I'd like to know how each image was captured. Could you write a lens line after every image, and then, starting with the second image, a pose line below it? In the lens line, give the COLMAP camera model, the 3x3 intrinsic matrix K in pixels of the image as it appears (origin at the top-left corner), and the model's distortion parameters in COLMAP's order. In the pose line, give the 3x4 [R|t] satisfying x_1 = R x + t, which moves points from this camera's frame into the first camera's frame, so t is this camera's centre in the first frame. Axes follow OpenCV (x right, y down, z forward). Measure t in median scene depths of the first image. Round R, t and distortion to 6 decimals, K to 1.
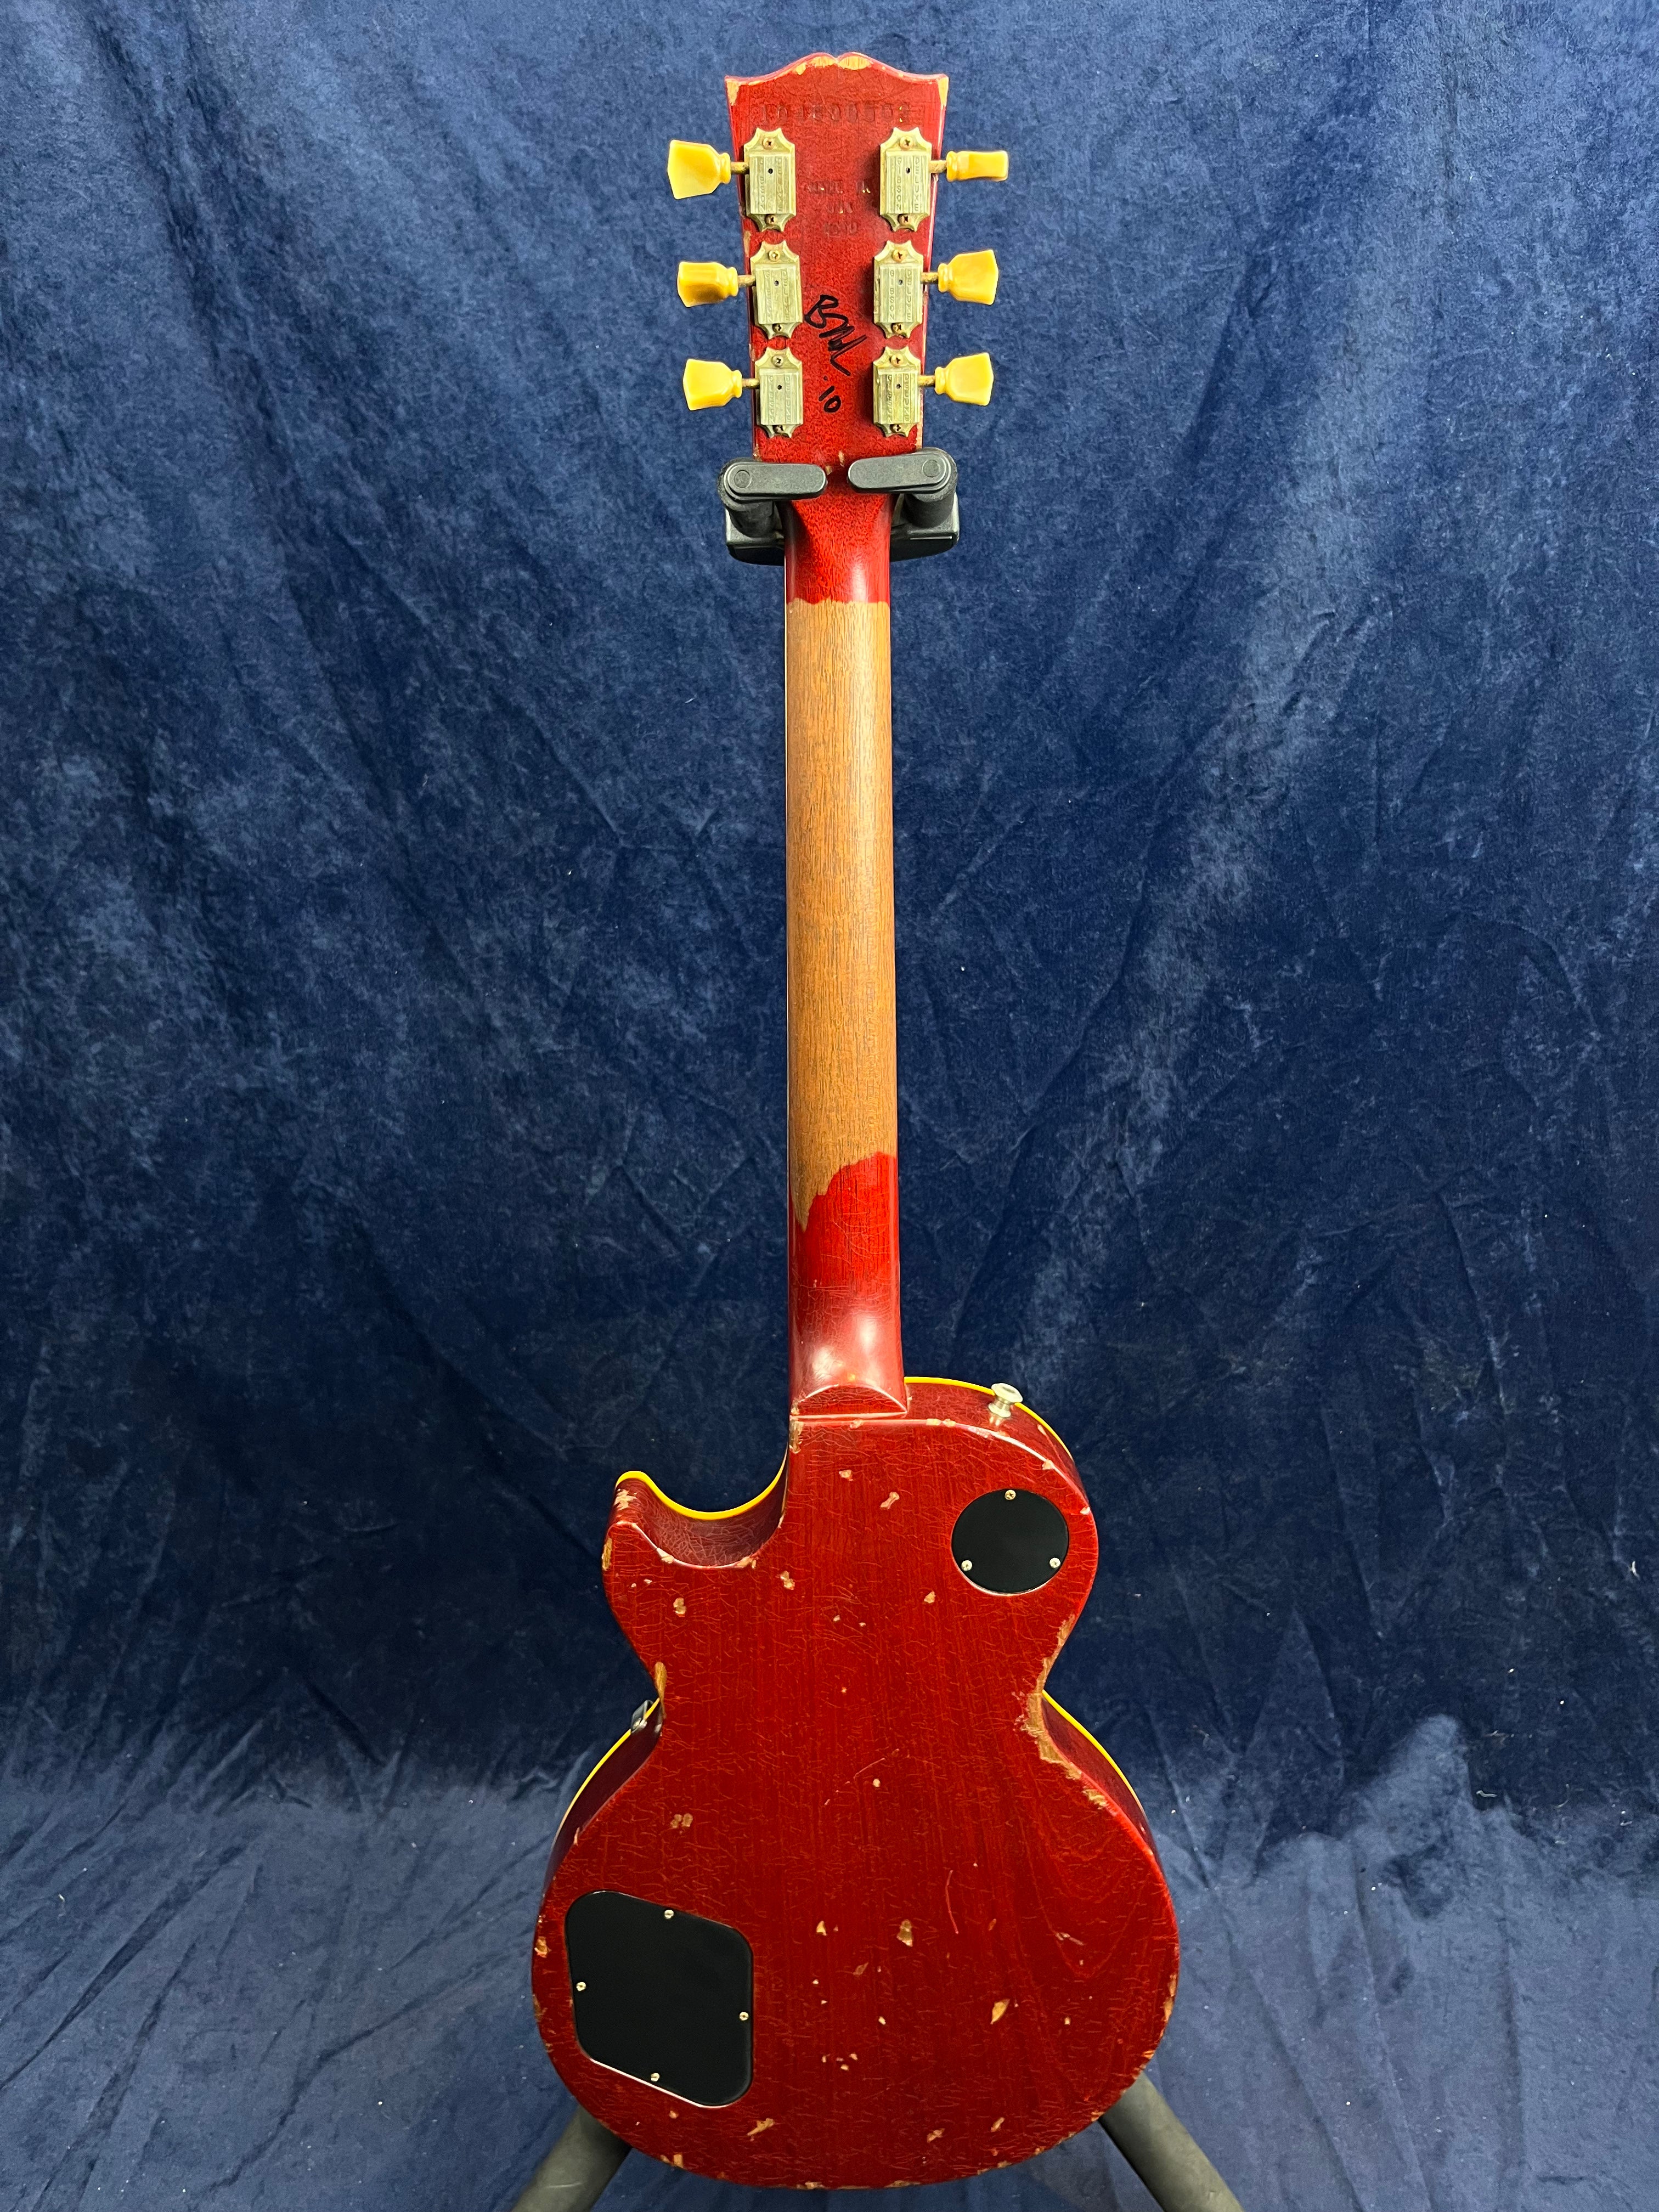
lens RADIAL K [[1666.2, 0, 839.7], [0, 1666.2, 1112.2], [0, 0, 1]] dist [0.052680, -0.090469]
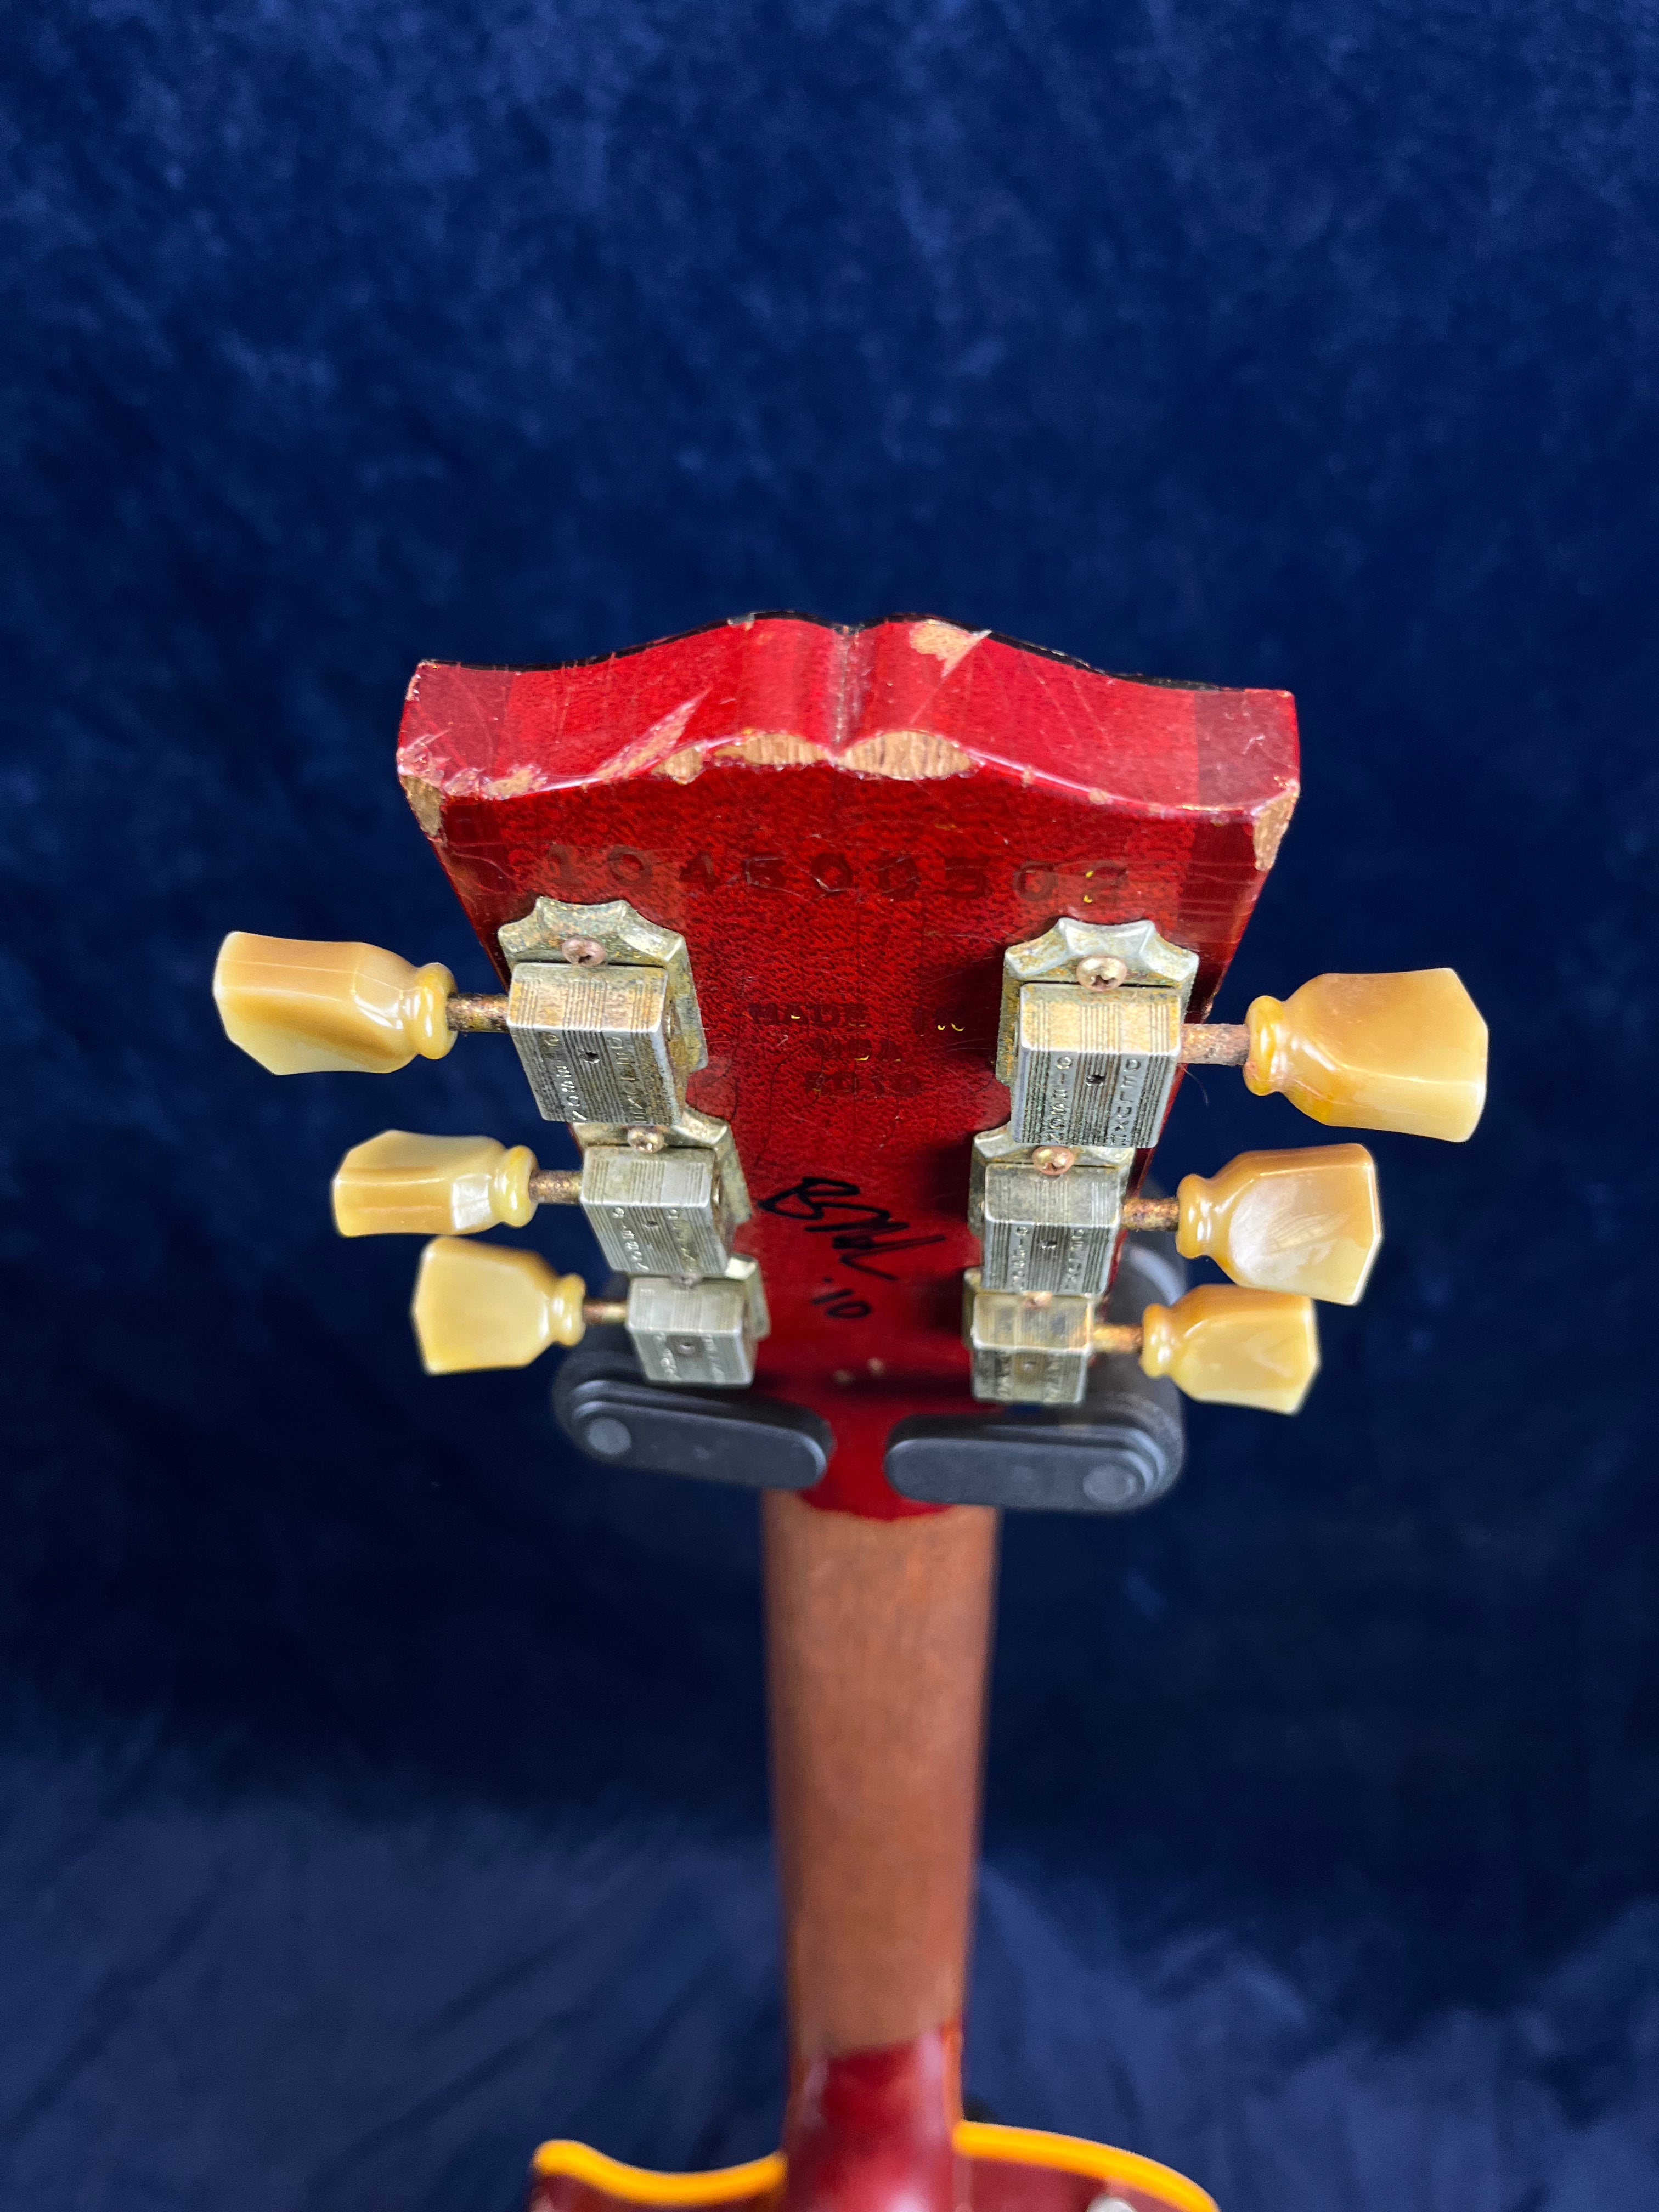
lens RADIAL K [[1745.8, 0, 842.3], [0, 1745.8, 1114.3], [0, 0, 1]] dist [0.047789, -0.111963]
pose [[0.993005, 0.081734, -0.085204, 0.013749], [-0.041337, 0.916644, 0.397562, -0.368278], [0.110596, -0.391260, 0.913611, 0.408092]]
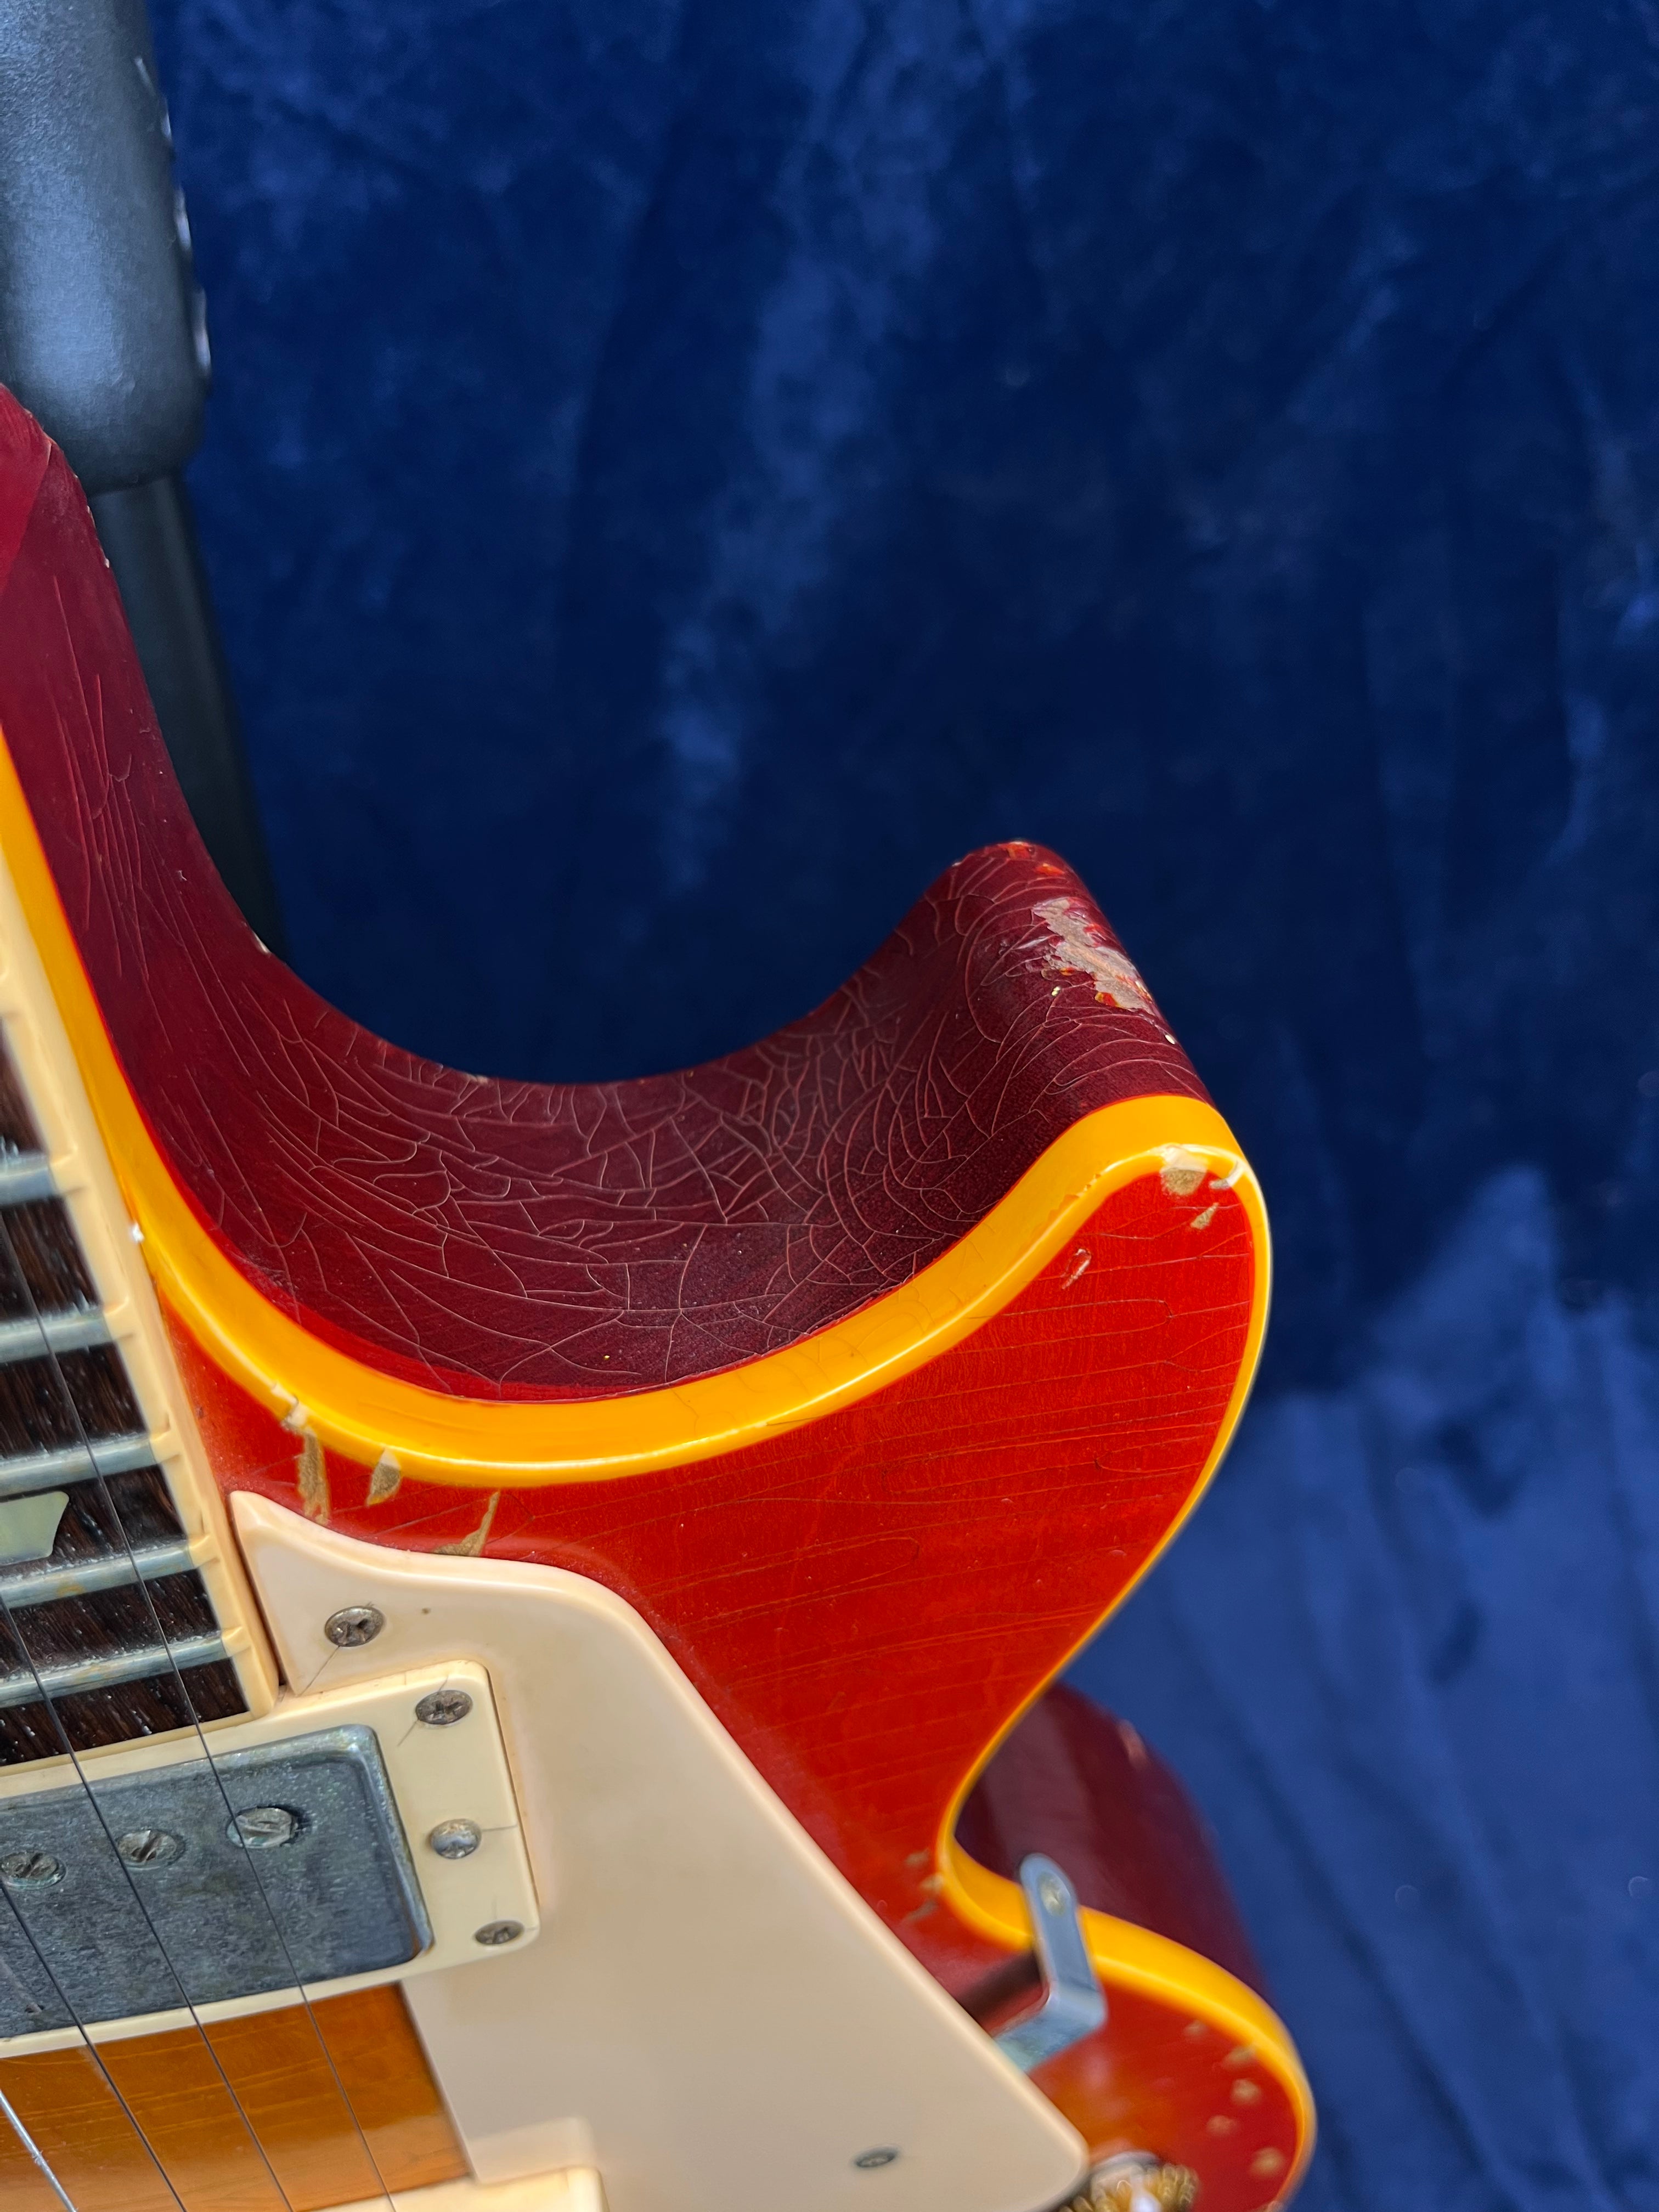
lens RADIAL K [[1579.2, 0, 801.4], [0, 1579.2, 1066.1], [0, 0, 1]] dist [-0.002113, -0.001088]
pose [[0.987945, -0.095087, 0.122162, 0.073169], [0.043198, 0.927114, 0.372282, 0.143511], [-0.148657, -0.362517, 0.920045, 0.665607]]
